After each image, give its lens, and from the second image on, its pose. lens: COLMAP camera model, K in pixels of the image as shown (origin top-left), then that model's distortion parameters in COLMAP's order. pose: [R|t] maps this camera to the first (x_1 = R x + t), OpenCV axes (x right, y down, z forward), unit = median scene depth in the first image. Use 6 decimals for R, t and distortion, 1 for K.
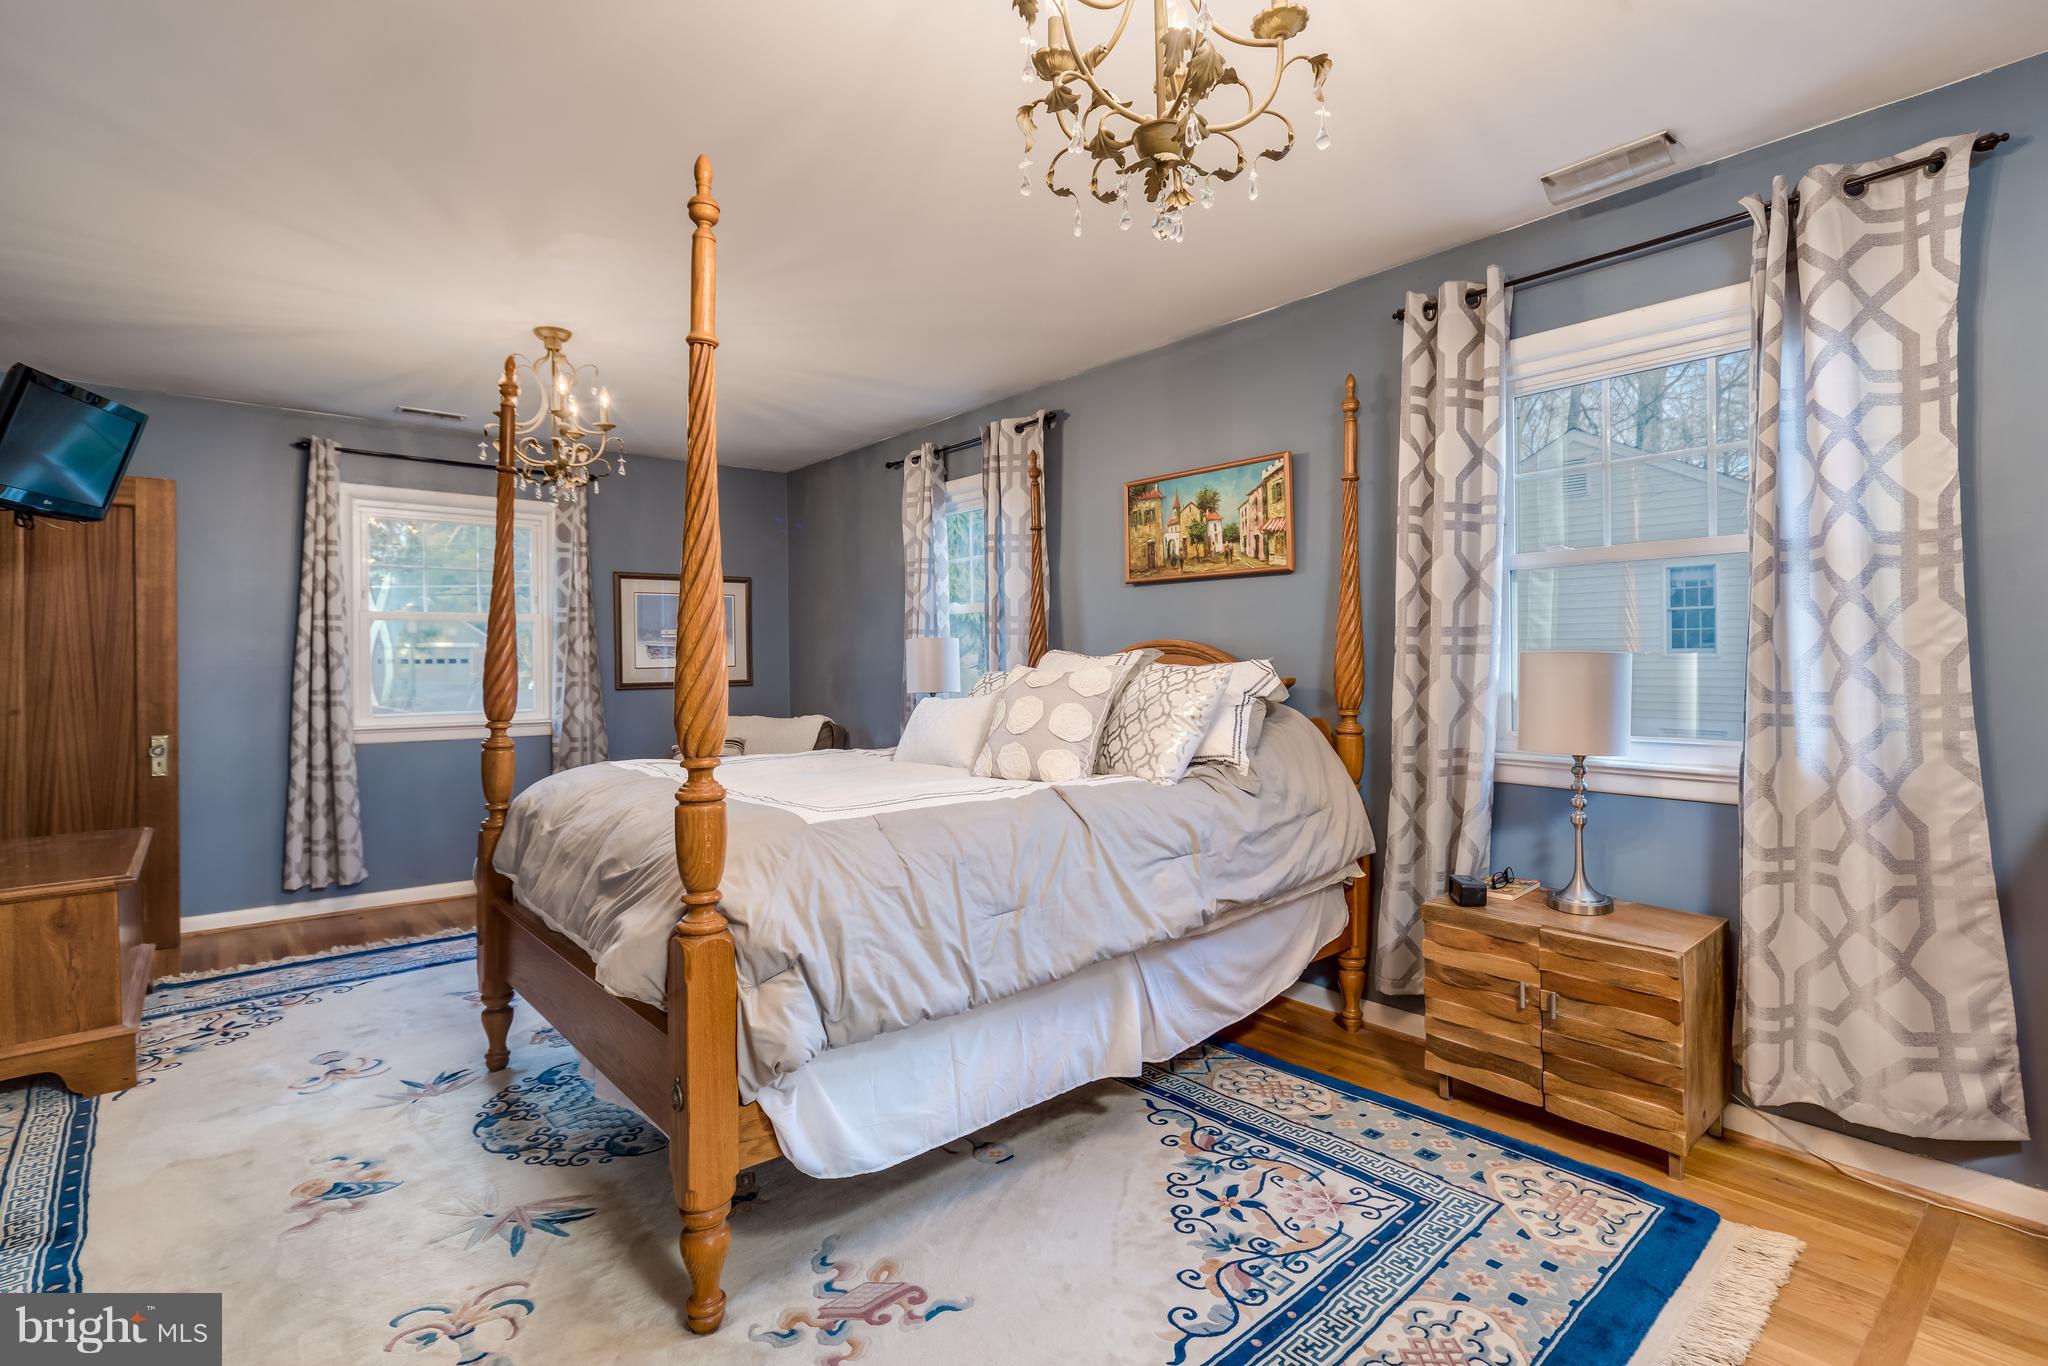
lens RADIAL K [[1044.5, 0, 1029.1], [0, 1044.5, 668.4], [0, 0, 1]] dist [0.000012, 0.000320]
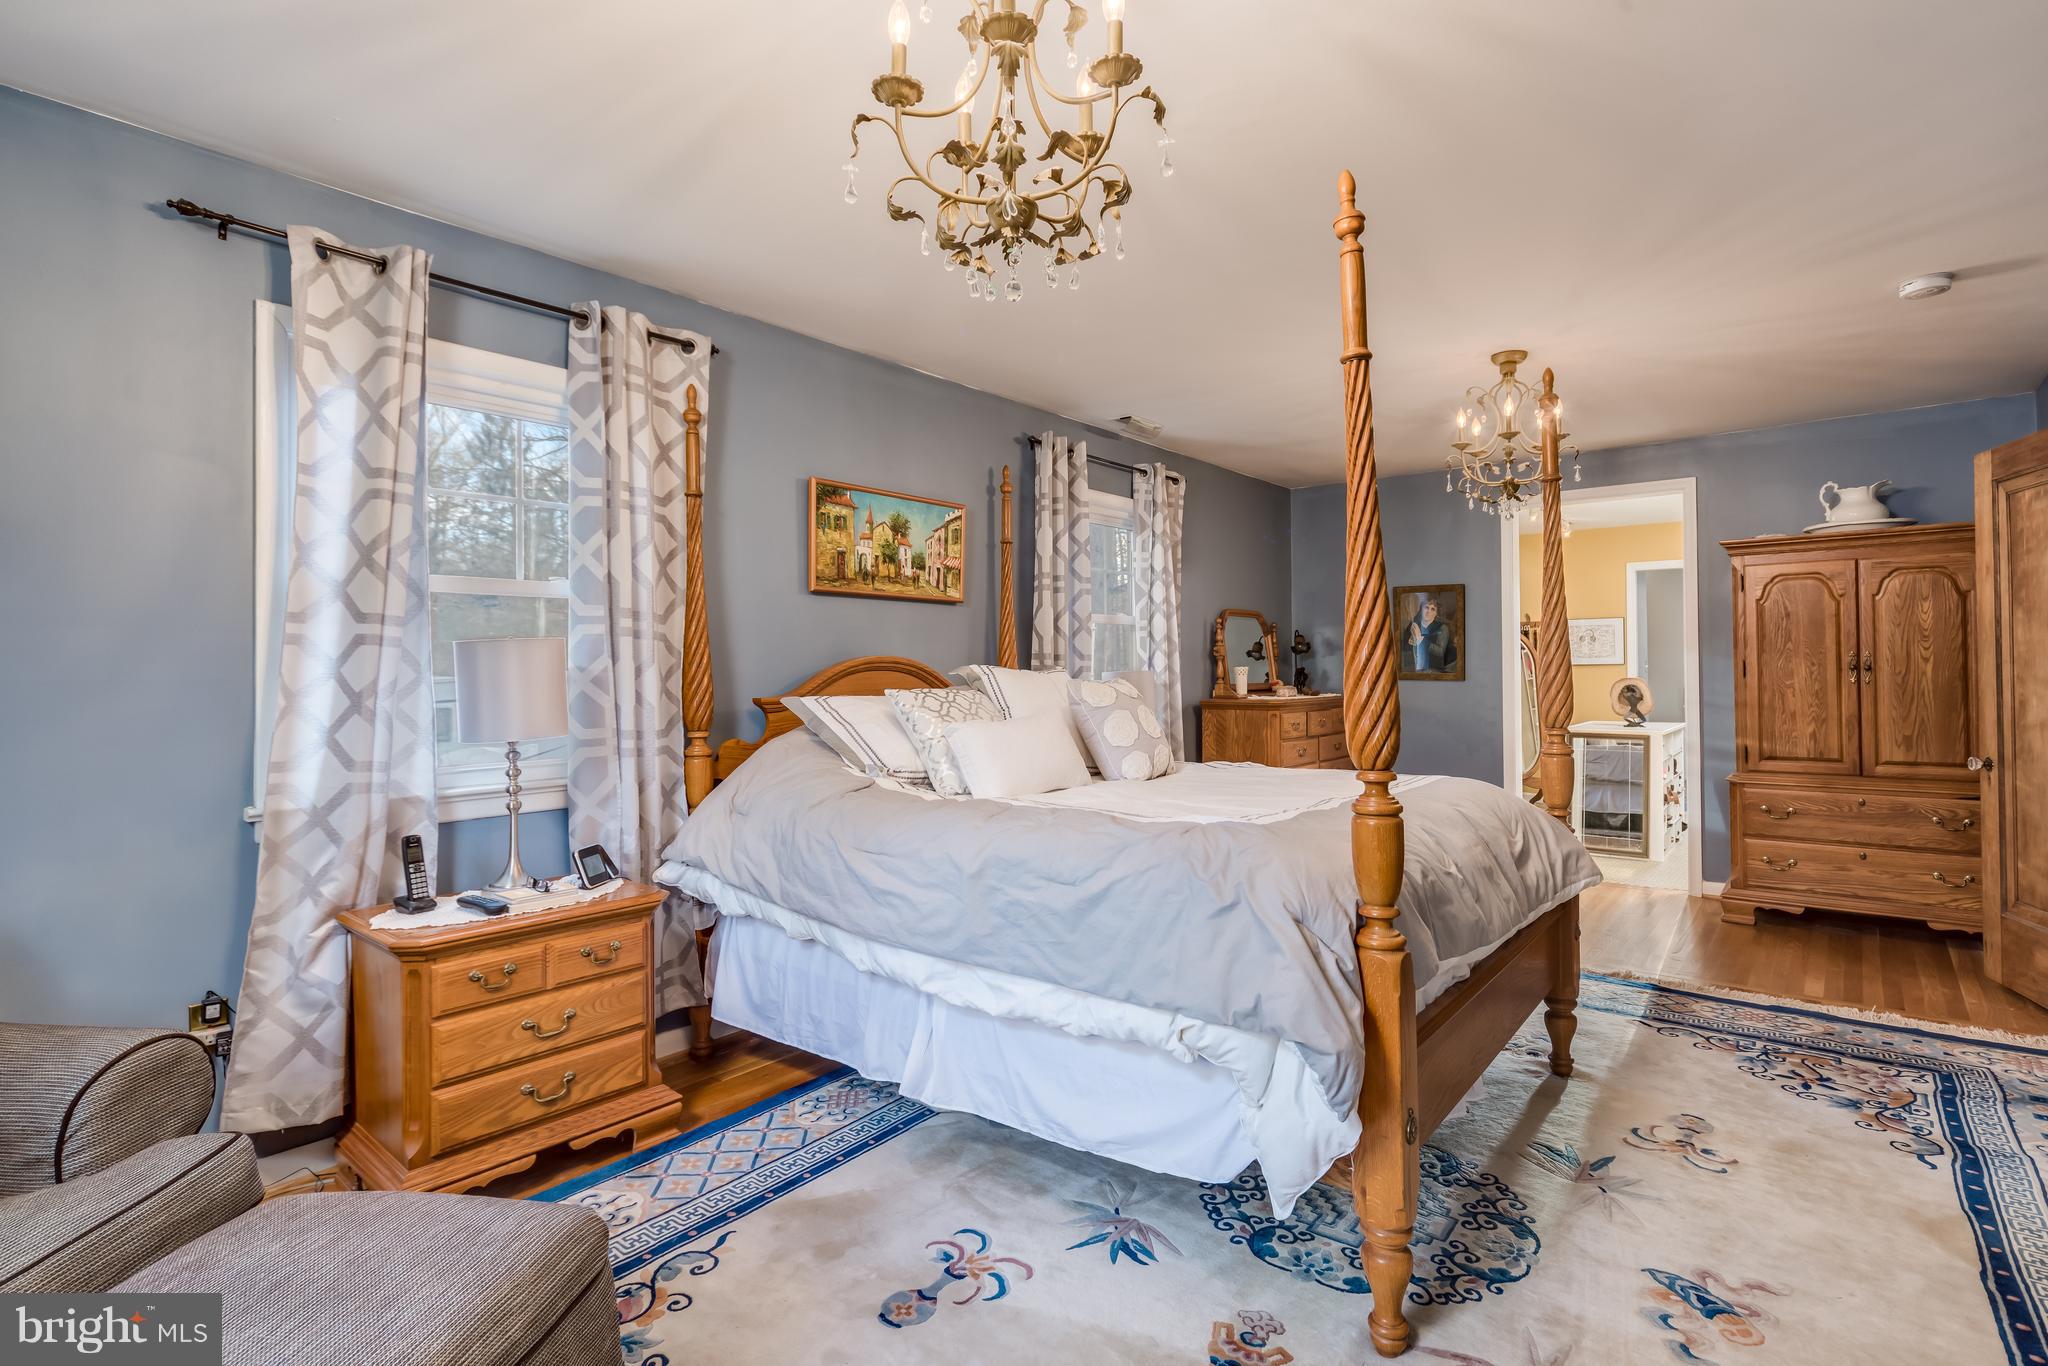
lens RADIAL K [[1044.5, 0, 1029.1], [0, 1044.5, 668.4], [0, 0, 1]] dist [0.000012, 0.000320]
pose [[-0.234268, 0.010440, 0.972116, -0.887825], [0.016383, 0.999843, -0.006789, -0.007085], [-0.972034, 0.014336, -0.234402, 1.130199]]
